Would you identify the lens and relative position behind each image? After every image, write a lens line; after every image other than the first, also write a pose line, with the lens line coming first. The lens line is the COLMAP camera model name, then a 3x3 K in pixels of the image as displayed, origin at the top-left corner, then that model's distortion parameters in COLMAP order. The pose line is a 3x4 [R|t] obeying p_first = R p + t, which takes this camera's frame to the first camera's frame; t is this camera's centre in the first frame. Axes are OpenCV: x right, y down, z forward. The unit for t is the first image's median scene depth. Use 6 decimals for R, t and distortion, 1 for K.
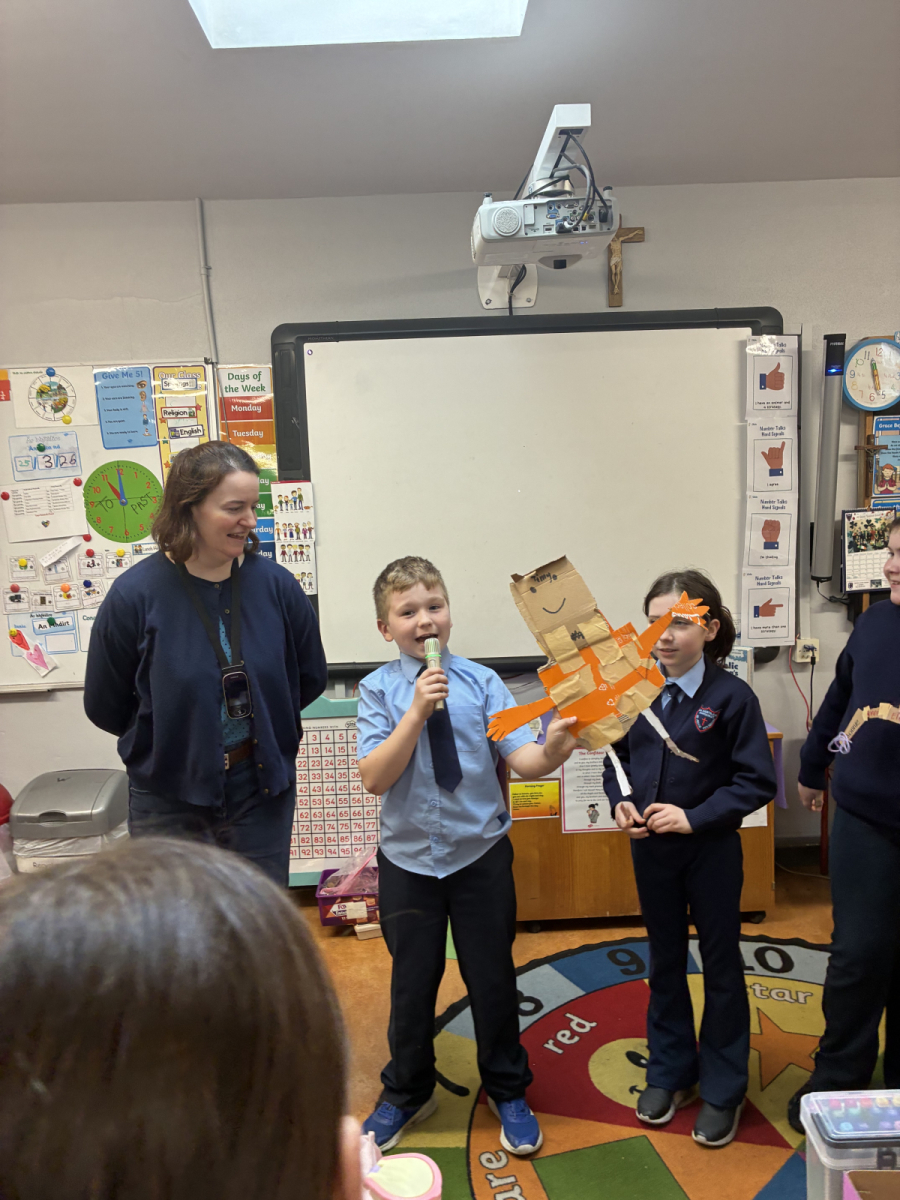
lens RADIAL K [[918.5, 0, 450.0], [0, 918.5, 600.0], [0, 0, 1]] dist [0.022897, -0.007737]
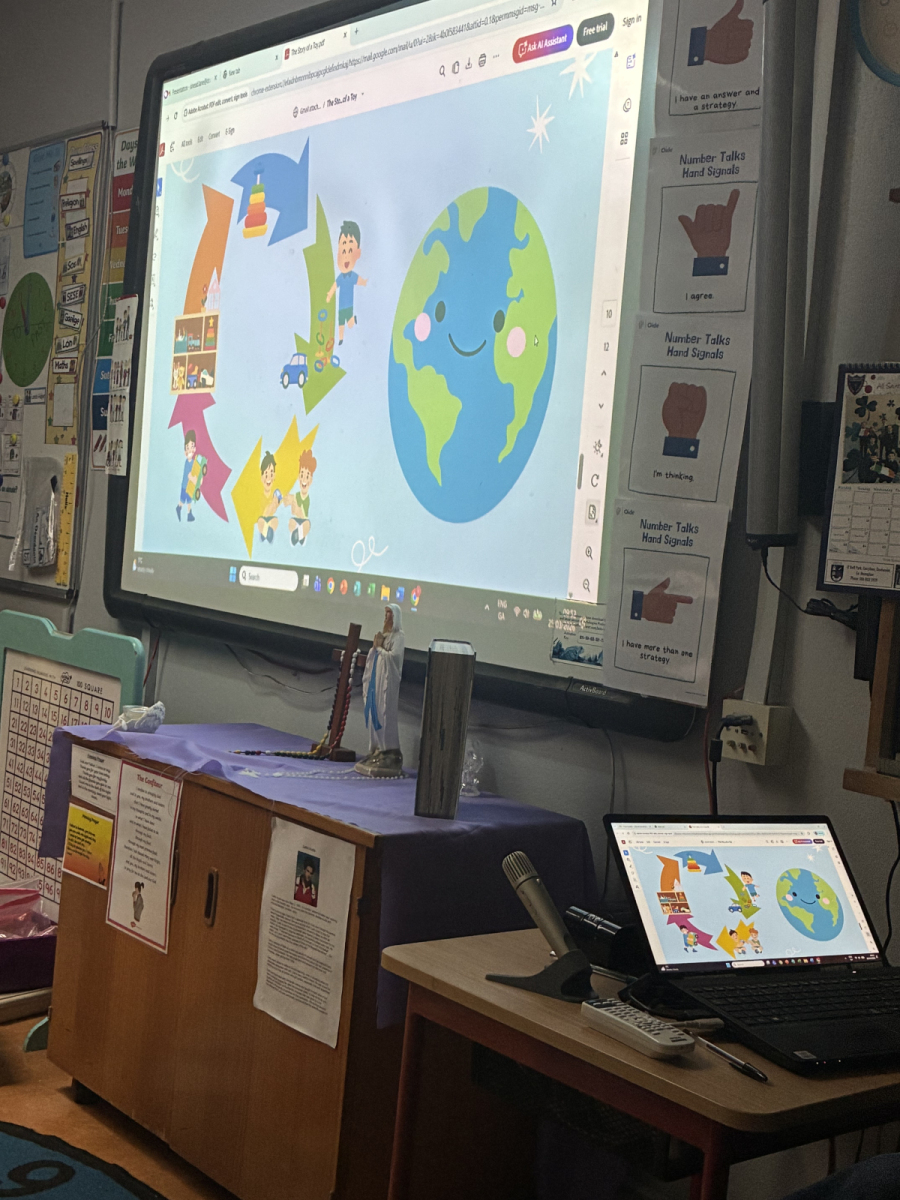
lens RADIAL K [[1559.4, 0, 450.0], [0, 1559.4, 600.0], [0, 0, 1]] dist [0.149144, -0.605154]
pose [[0.622103, 0.137783, -0.770717, 0.830217], [-0.211204, 0.977433, 0.004259, 0.025311], [0.753911, 0.160129, 0.637164, 0.496898]]
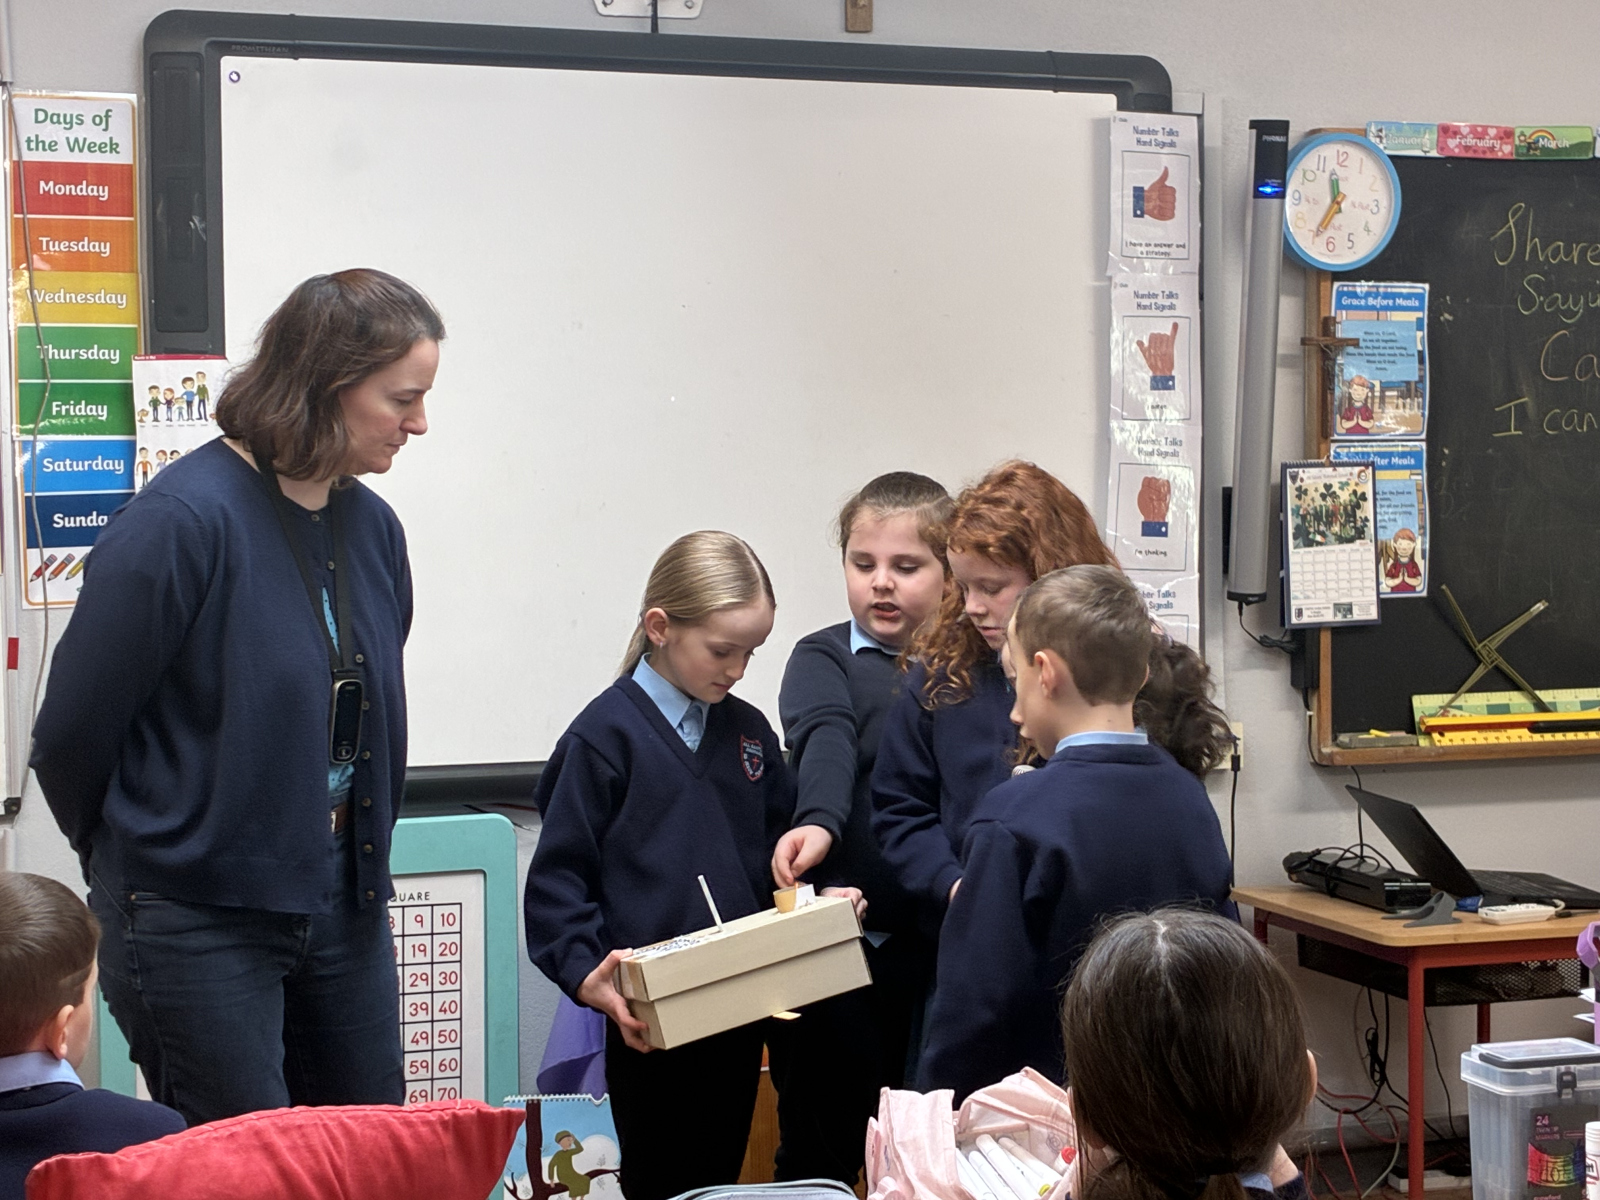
lens RADIAL K [[3022.5, 0, 800.0], [0, 3022.5, 600.0], [0, 0, 1]] dist [0.148719, -0.269842]
pose [[0.946994, 0.017560, 0.320770, -0.356011], [0.011559, 0.995996, -0.088649, 0.121735], [-0.321042, 0.087658, 0.942999, -0.474489]]
